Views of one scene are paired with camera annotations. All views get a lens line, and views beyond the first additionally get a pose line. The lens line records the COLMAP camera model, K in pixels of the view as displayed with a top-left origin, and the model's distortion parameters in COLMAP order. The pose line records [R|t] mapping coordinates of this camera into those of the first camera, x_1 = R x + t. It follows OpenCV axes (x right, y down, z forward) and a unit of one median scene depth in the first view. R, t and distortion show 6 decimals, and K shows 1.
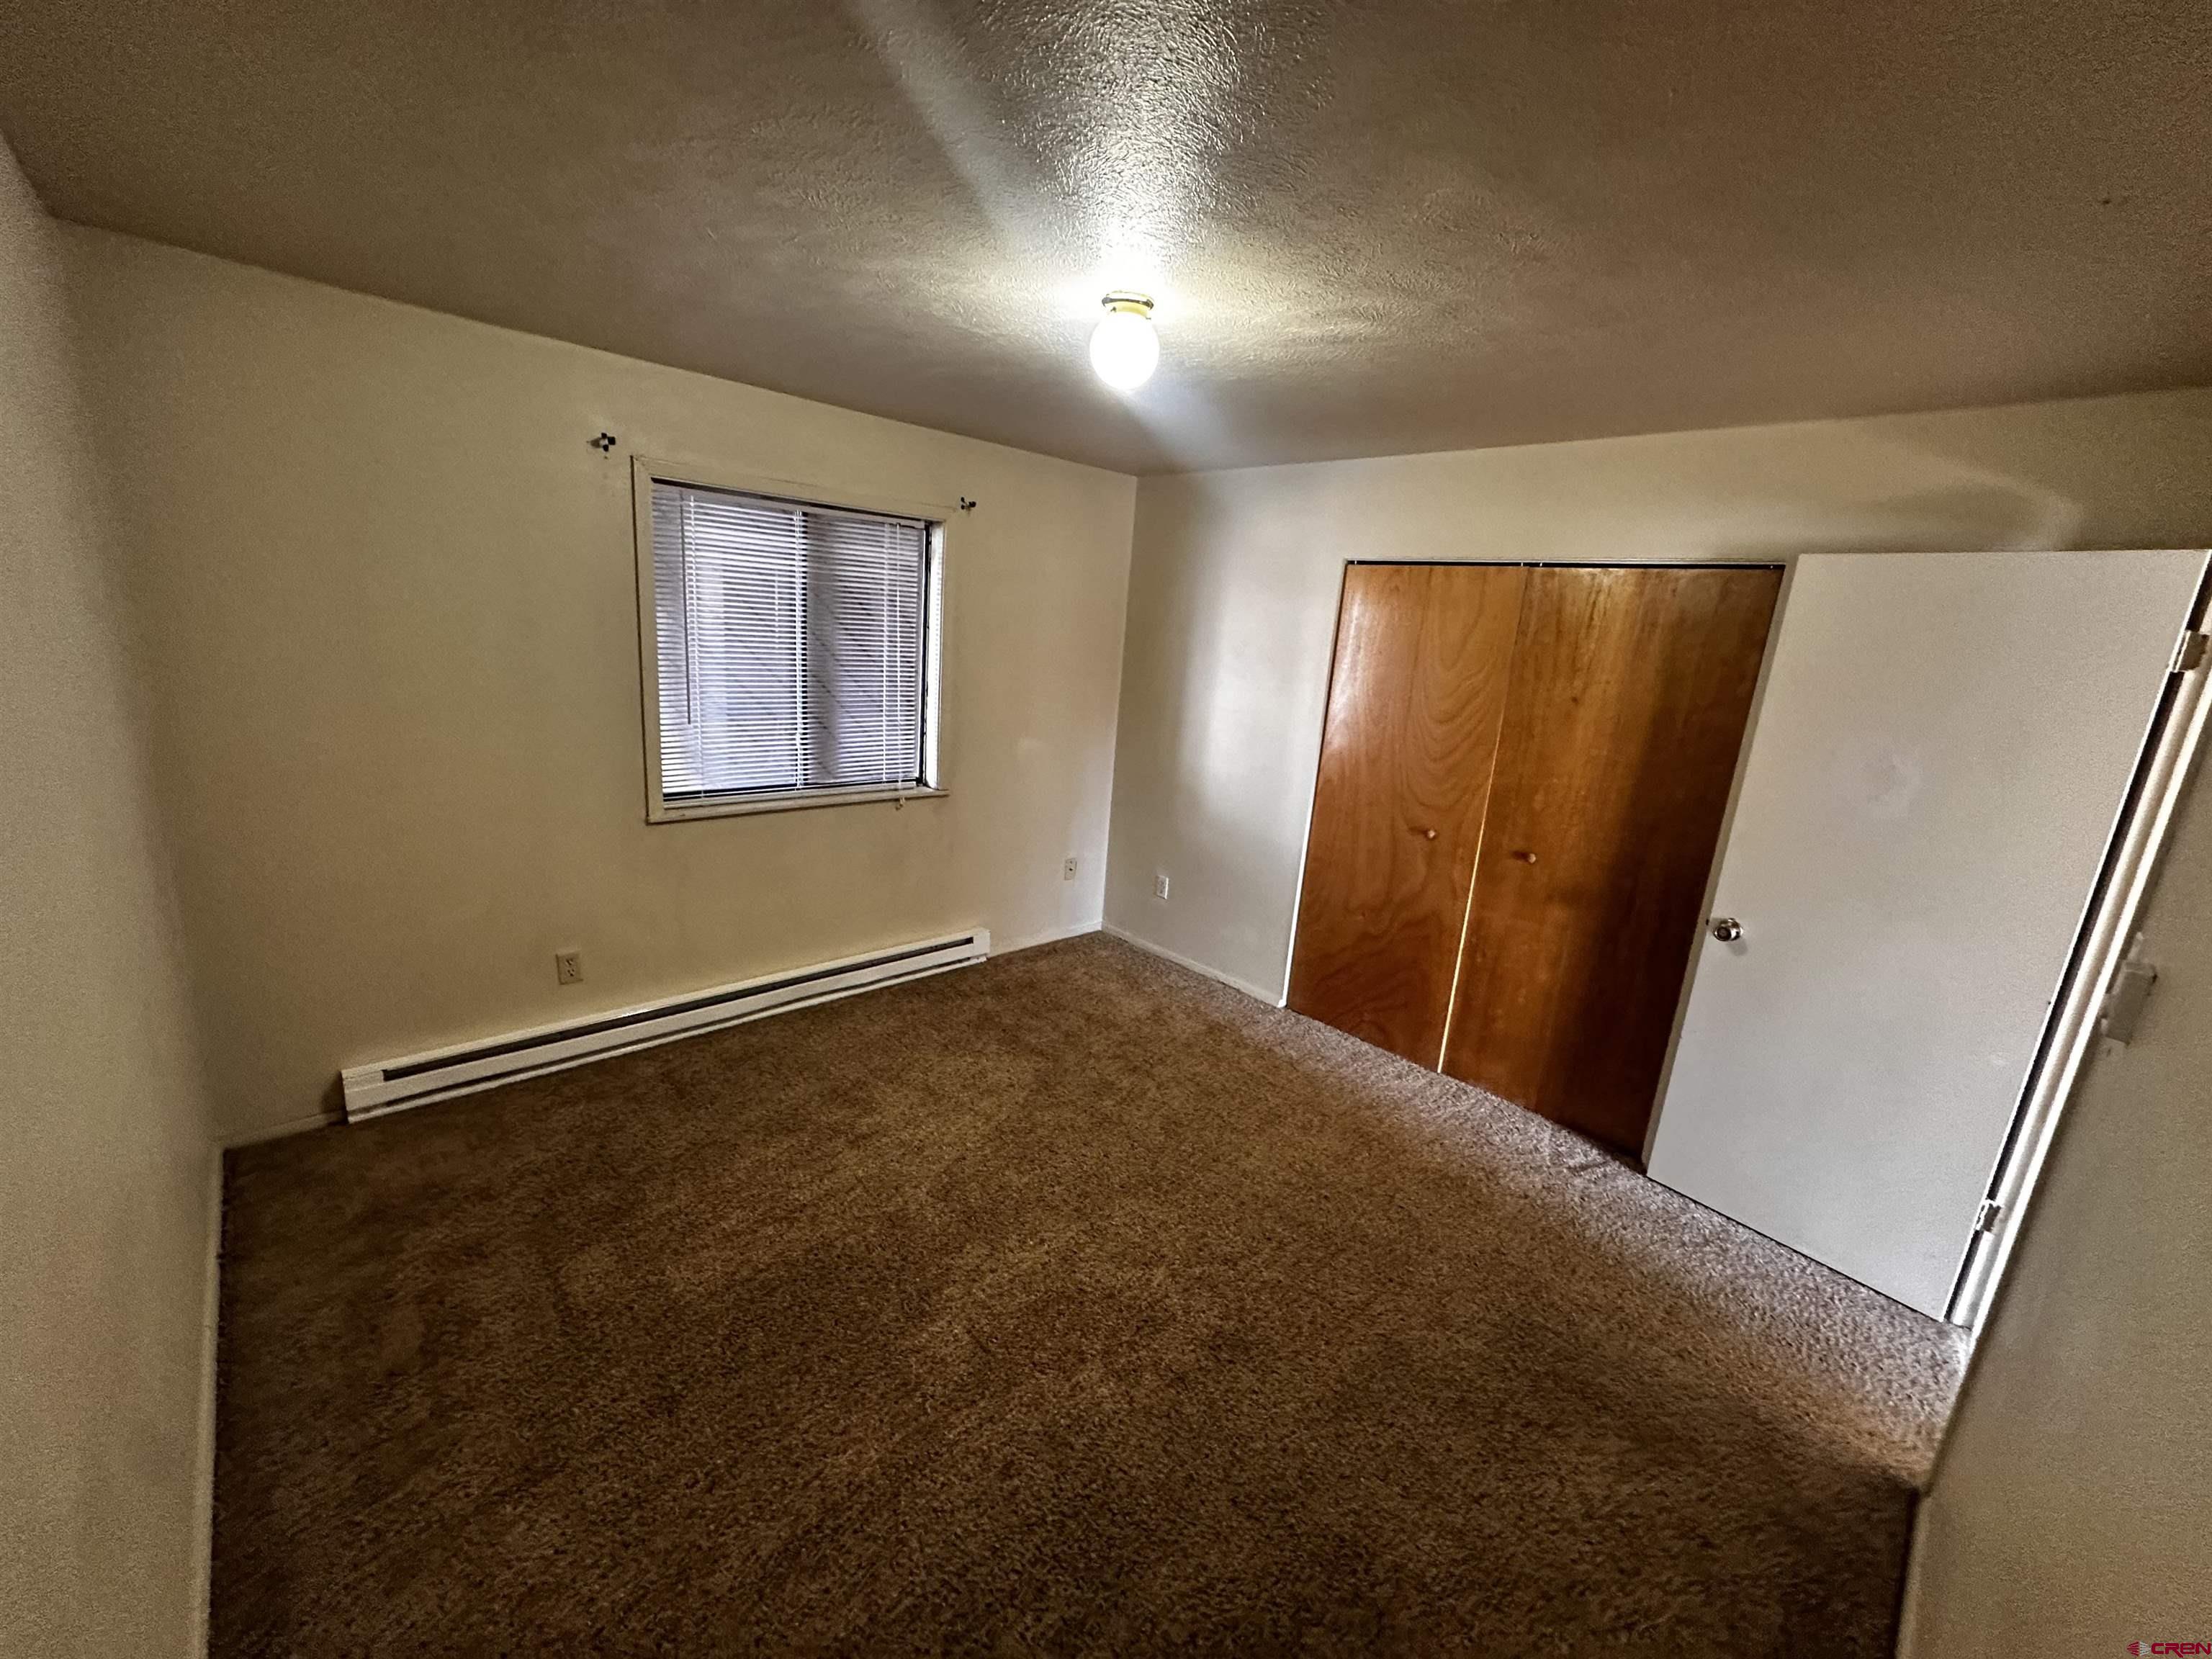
lens RADIAL K [[889.3, 0, 1106.0], [0, 889.3, 829.5], [0, 0, 1]] dist [-0.002827, -0.000116]
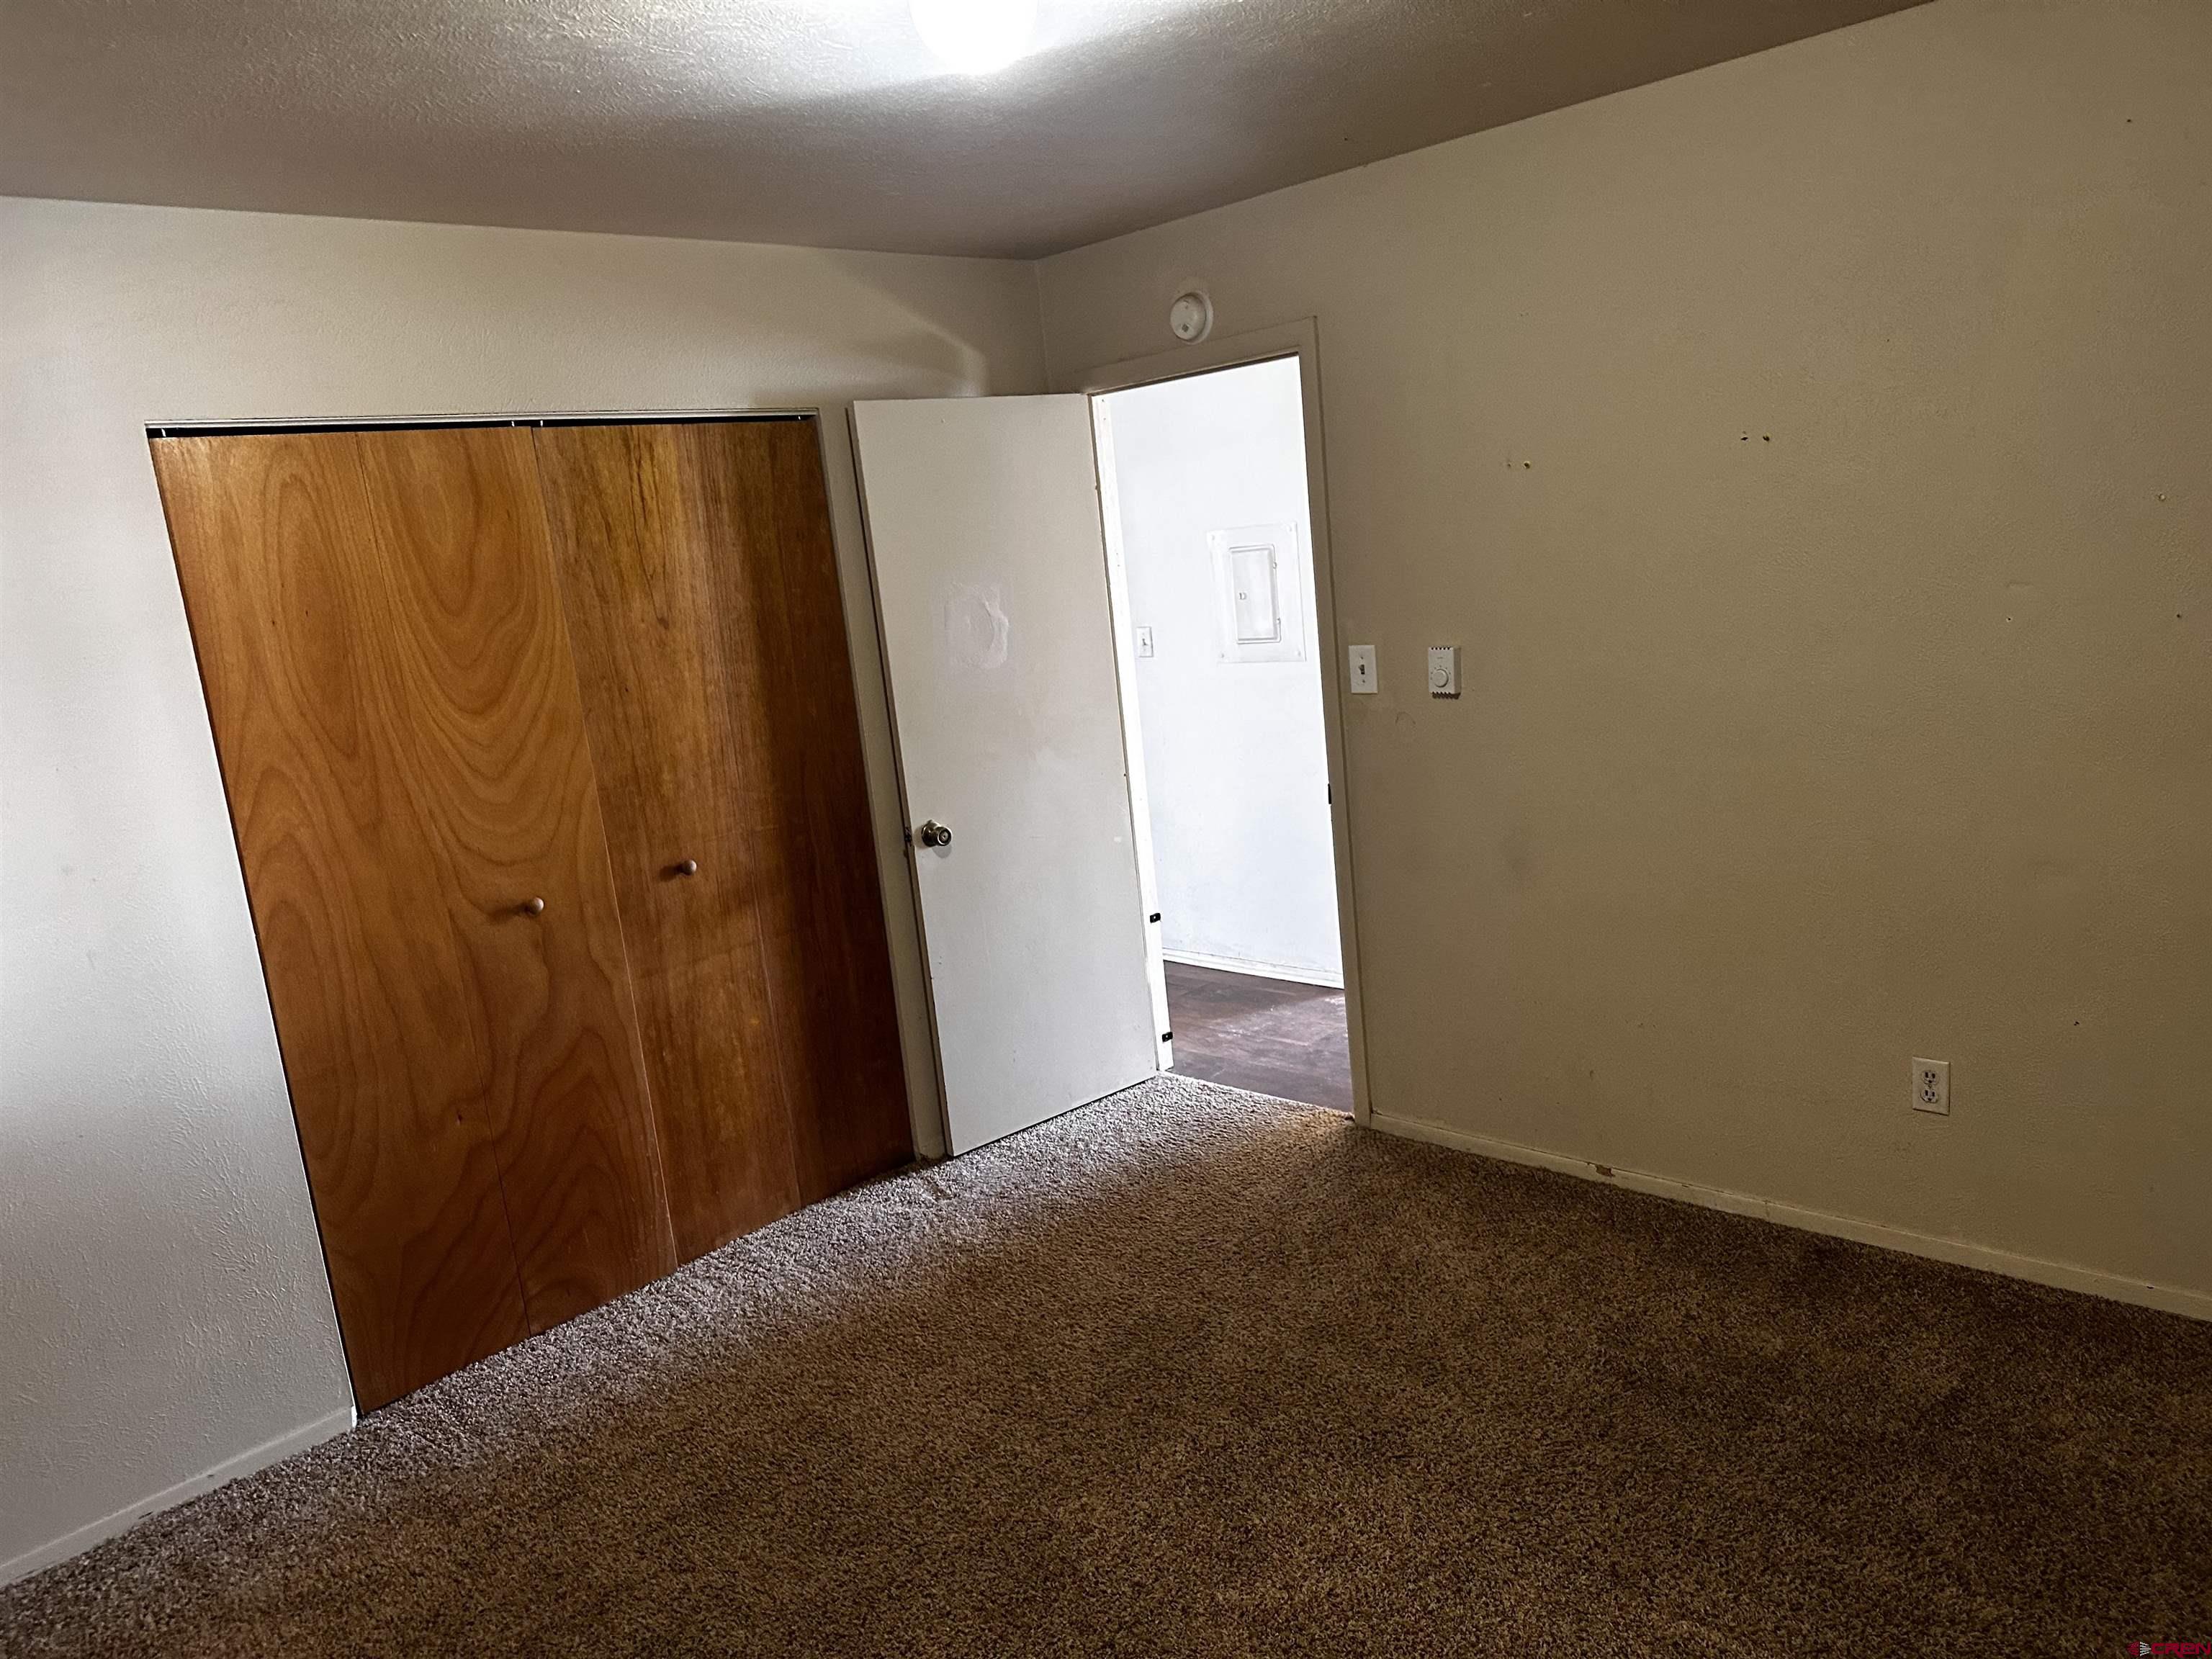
lens RADIAL K [[1556.2, 0, 1106.0], [0, 1556.2, 829.5], [0, 0, 1]] dist [0.047886, -0.063176]
pose [[-0.070472, -0.260778, 0.962823, -0.655413], [0.316517, 0.909497, 0.269502, -0.210388], [-0.945965, 0.323742, 0.018446, 0.698941]]
